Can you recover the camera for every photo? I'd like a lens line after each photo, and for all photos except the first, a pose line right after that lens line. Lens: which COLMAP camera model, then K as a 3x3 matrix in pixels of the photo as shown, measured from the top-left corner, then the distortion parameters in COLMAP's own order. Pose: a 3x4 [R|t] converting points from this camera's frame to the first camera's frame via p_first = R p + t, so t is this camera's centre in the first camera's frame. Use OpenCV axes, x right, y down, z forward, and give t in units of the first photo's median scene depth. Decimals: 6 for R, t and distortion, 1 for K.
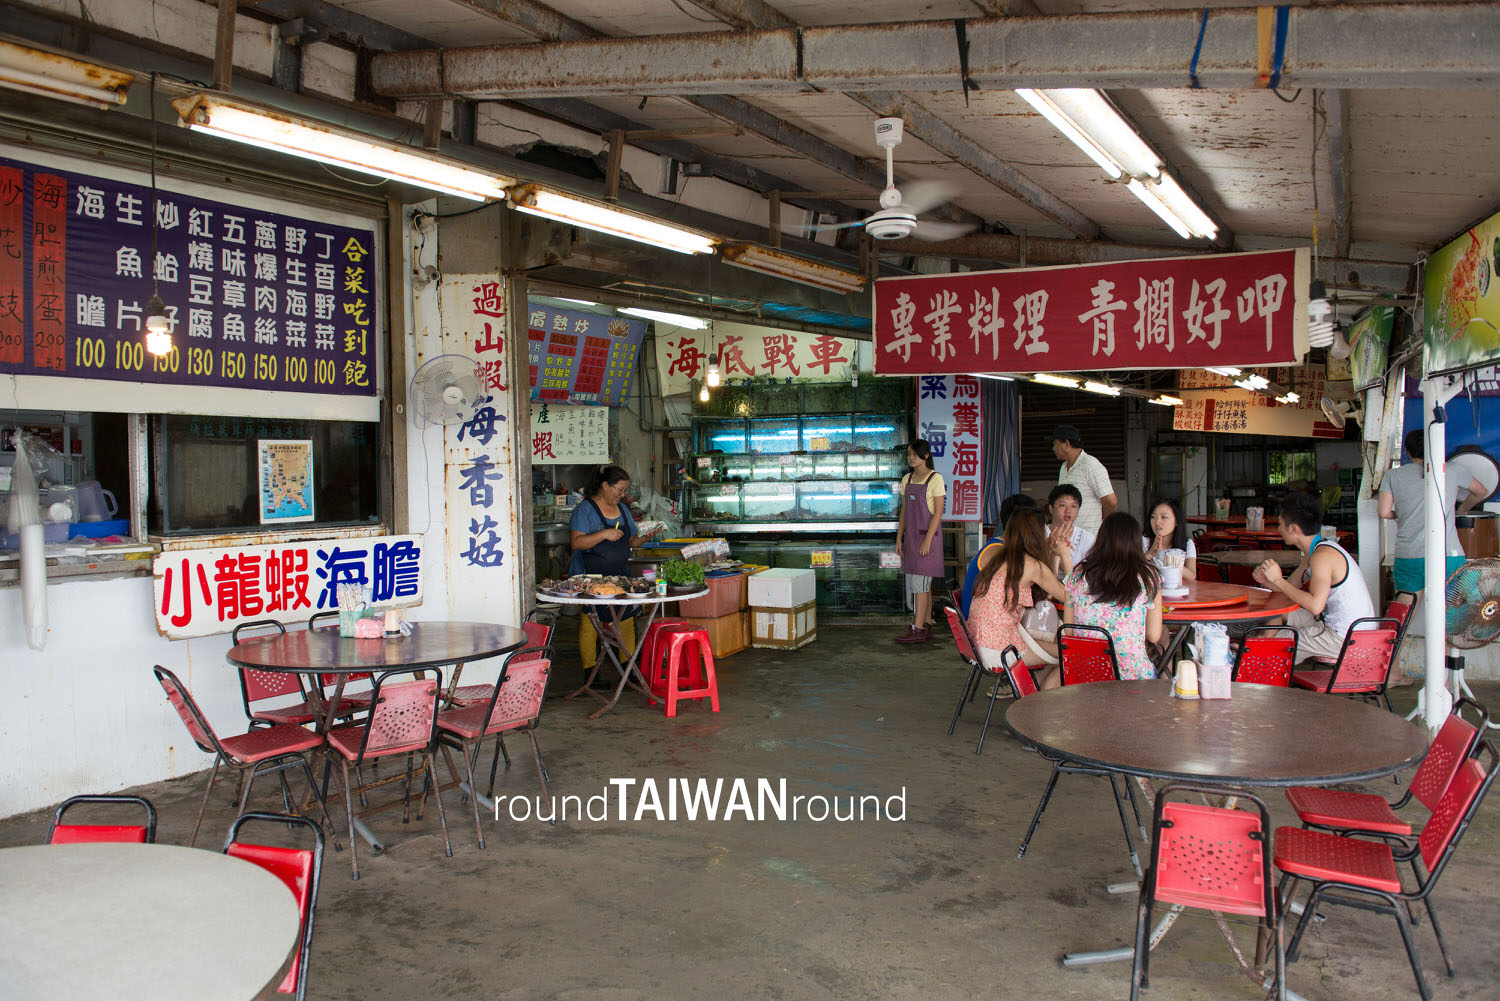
lens RADIAL K [[1021.3, 0, 750.0], [0, 1021.3, 500.5], [0, 0, 1]] dist [-0.069815, 0.000273]
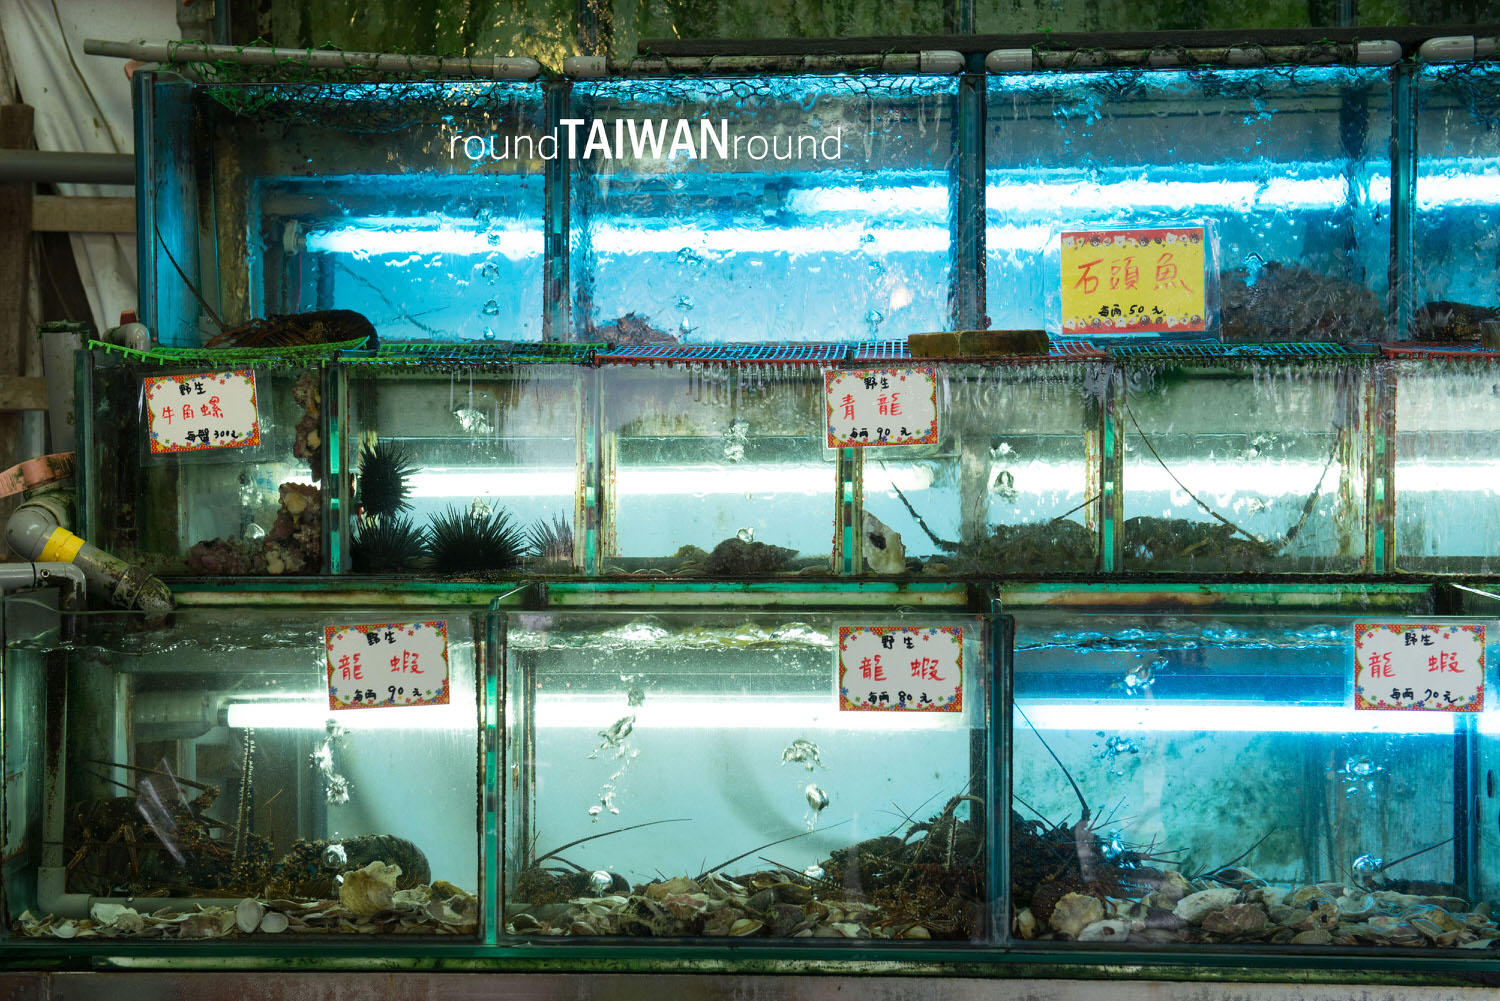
lens RADIAL K [[2359.4, 0, 750.0], [0, 2359.4, 500.5], [0, 0, 1]] dist [0.149652, 0.004902]
pose [[0.998268, 0.016950, 0.056339, 0.003497], [-0.017157, 0.999848, 0.003203, -0.028270], [-0.056276, -0.004164, 0.998407, 0.703349]]
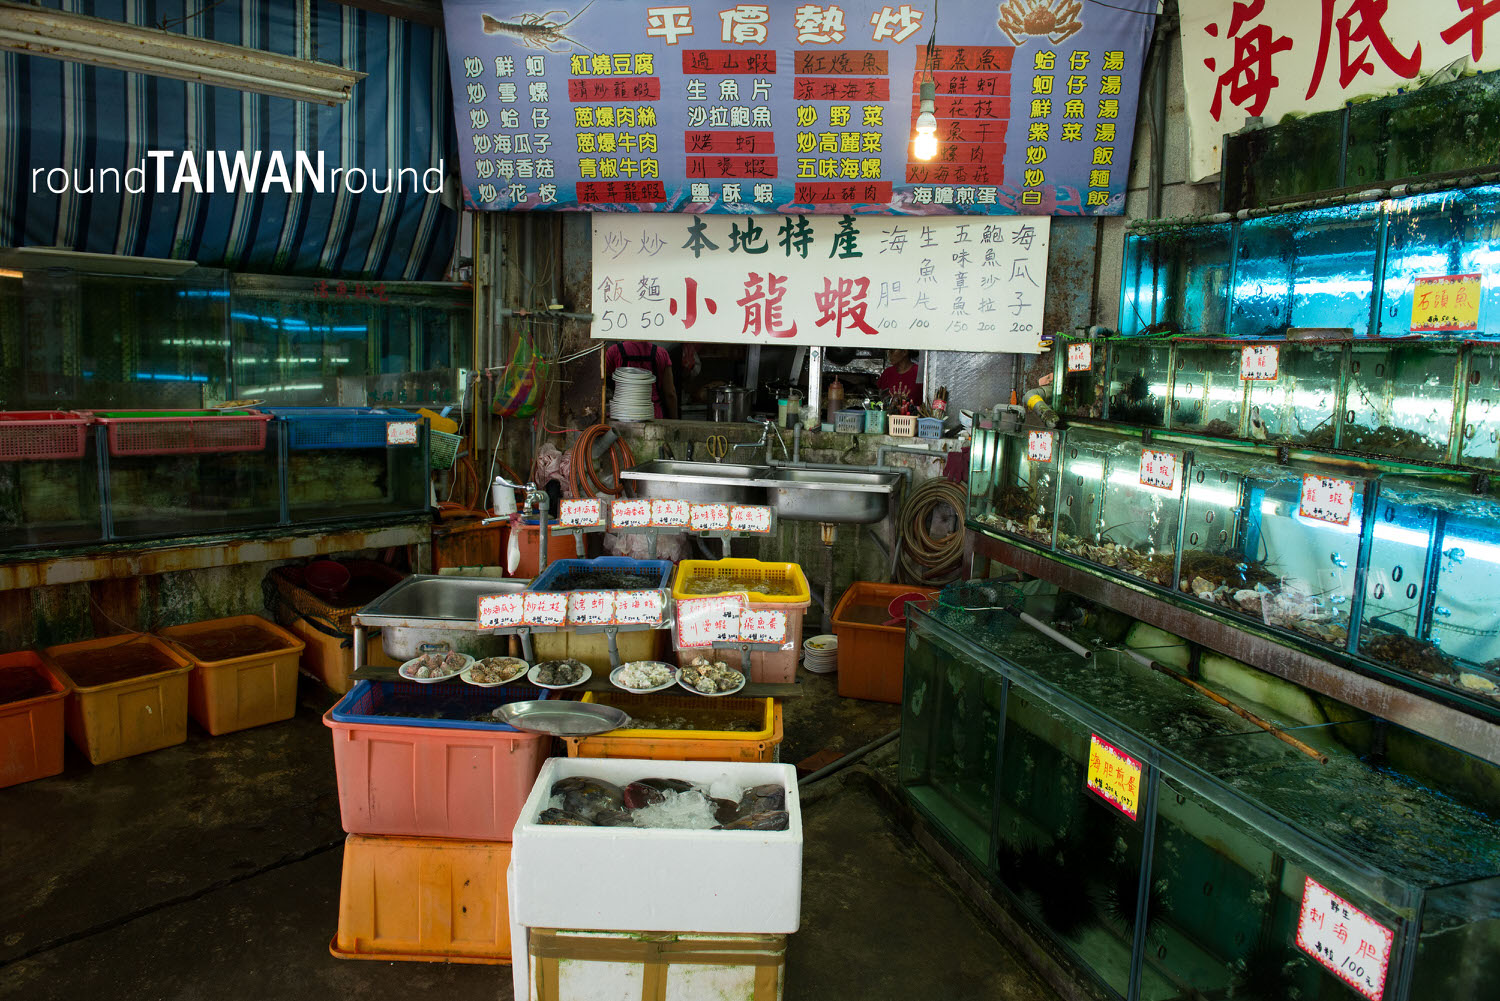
lens RADIAL K [[1021.3, 0, 750.0], [0, 1021.3, 500.5], [0, 0, 1]] dist [-0.069815, 0.000273]
pose [[0.375199, 0.169050, -0.911399, 0.220277], [-0.069206, 0.985594, 0.154322, -0.034153], [0.924357, 0.005173, 0.381493, 0.758043]]
